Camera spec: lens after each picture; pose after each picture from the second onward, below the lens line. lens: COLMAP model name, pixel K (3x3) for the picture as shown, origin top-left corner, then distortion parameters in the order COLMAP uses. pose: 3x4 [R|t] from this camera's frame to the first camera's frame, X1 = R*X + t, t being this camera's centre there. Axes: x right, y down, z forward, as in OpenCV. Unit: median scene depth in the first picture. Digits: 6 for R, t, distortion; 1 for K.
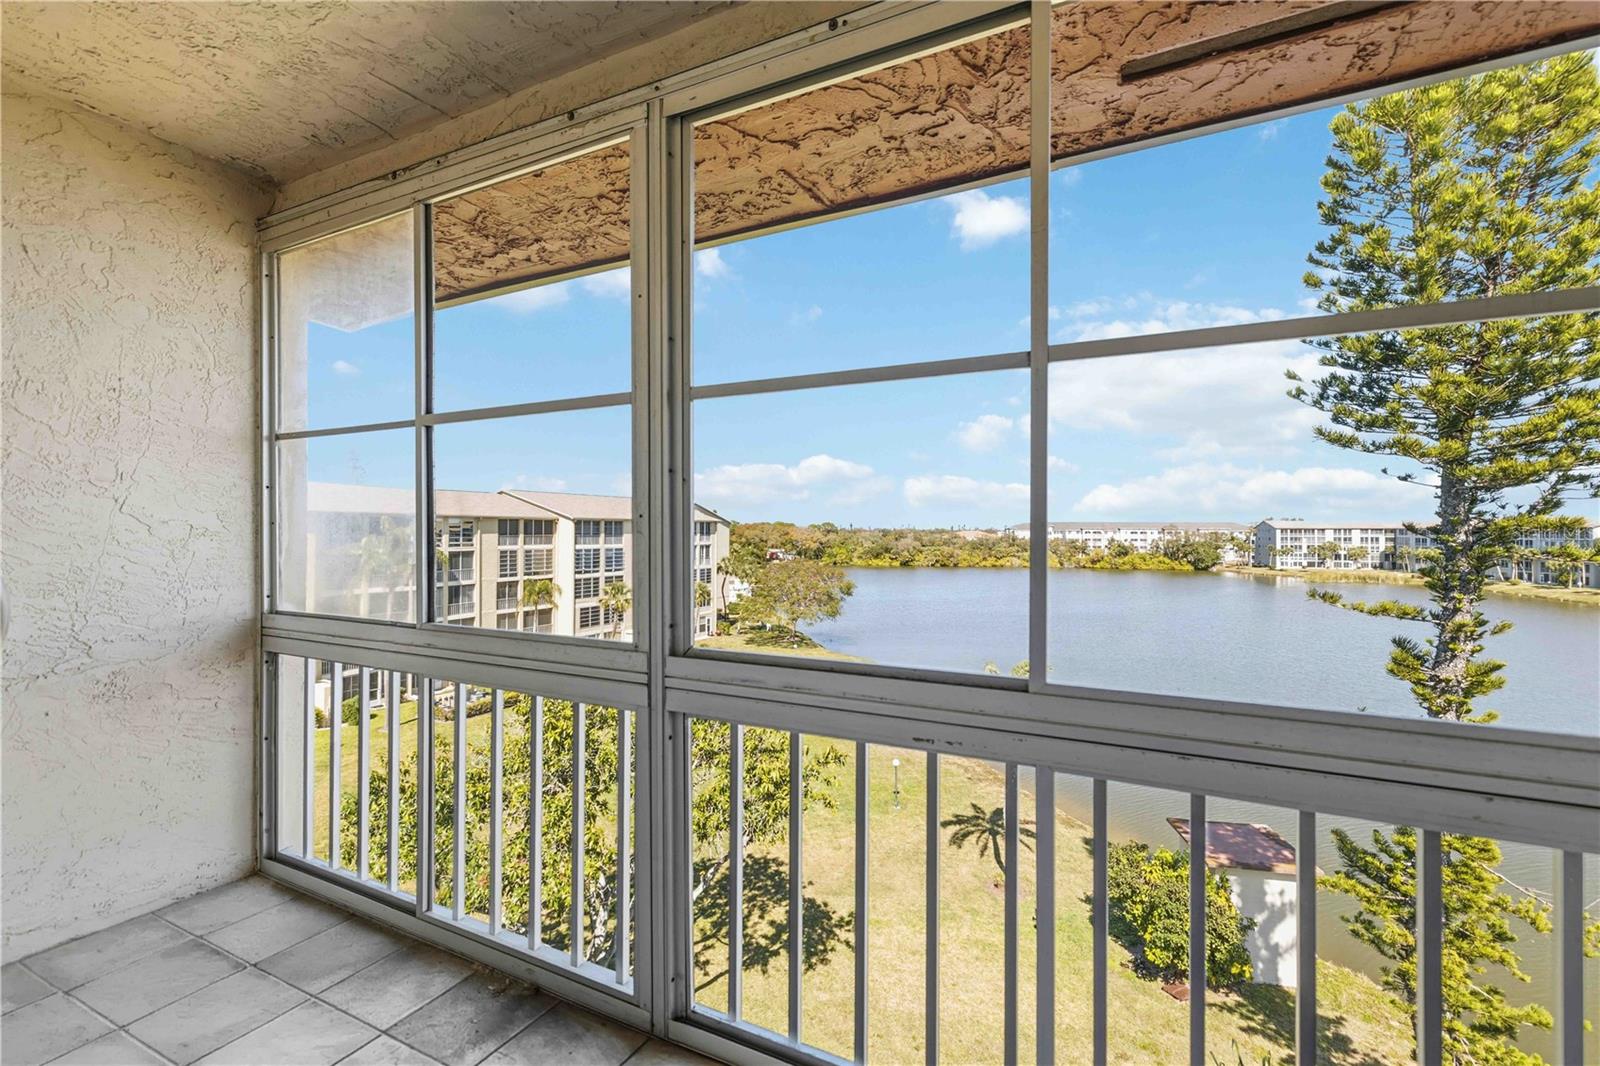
lens RADIAL K [[704.7, 0, 787.6], [0, 704.7, 521.1], [0, 0, 1]] dist [-0.000630, 0.002836]
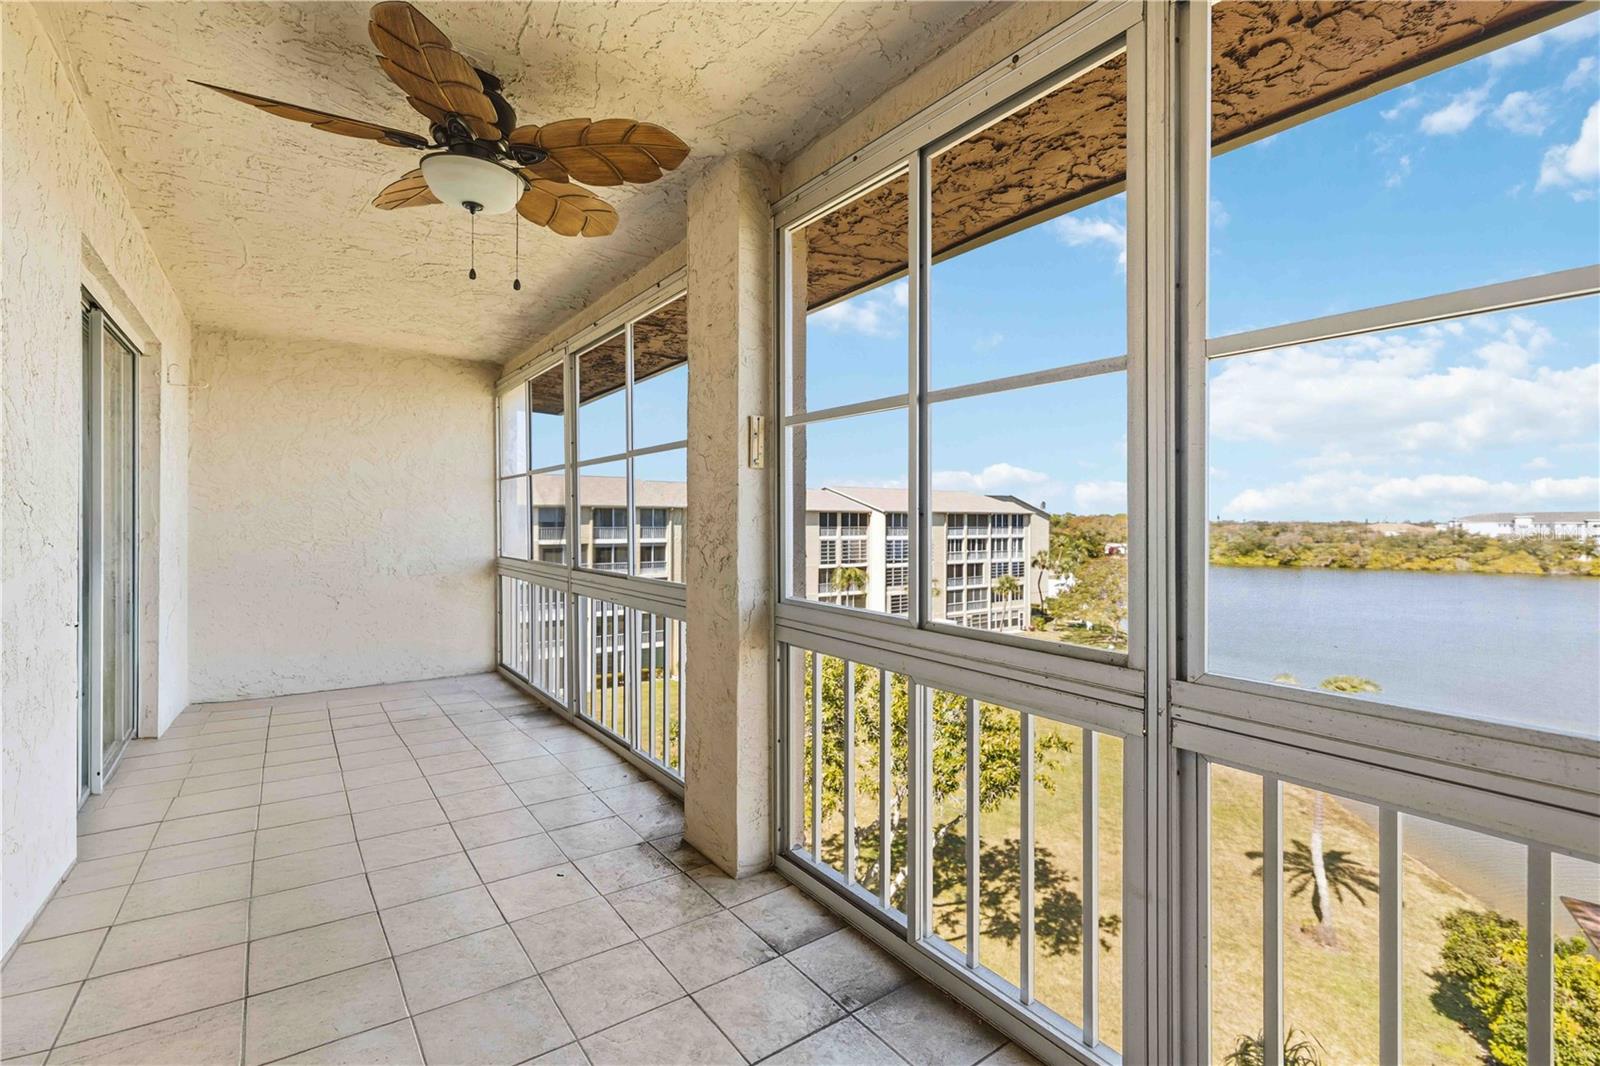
lens RADIAL K [[704.7, 0, 781.8], [0, 704.7, 520.2], [0, 0, 1]] dist [-0.000630, 0.002836]
pose [[0.890331, -0.001305, -0.455313, 0.235317], [0.005577, 0.999952, 0.008039, -0.000102], [0.455280, -0.009696, 0.890295, -0.127796]]
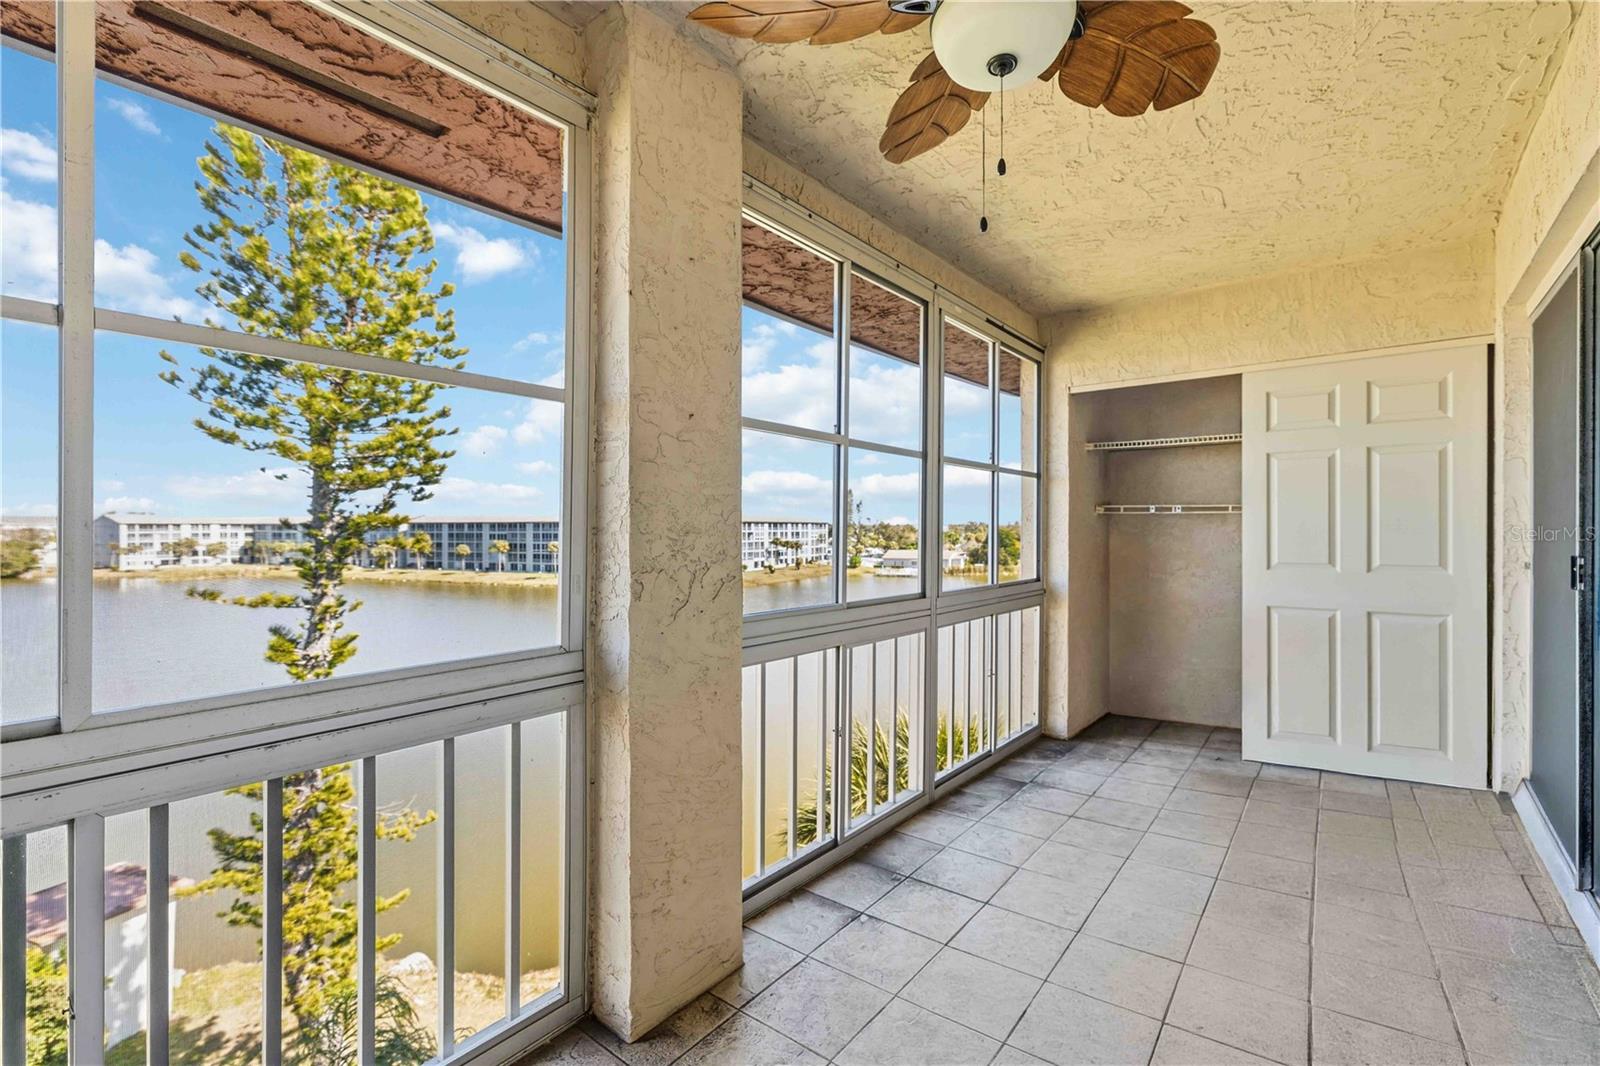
lens RADIAL K [[704.7, 0, 809.4], [0, 704.7, 531.5], [0, 0, 1]] dist [-0.000630, 0.002836]
pose [[0.188210, -0.010868, 0.982069, -0.034259], [-0.010360, 0.999861, 0.013050, -0.000679], [-0.982074, -0.012630, 0.188071, 0.002057]]
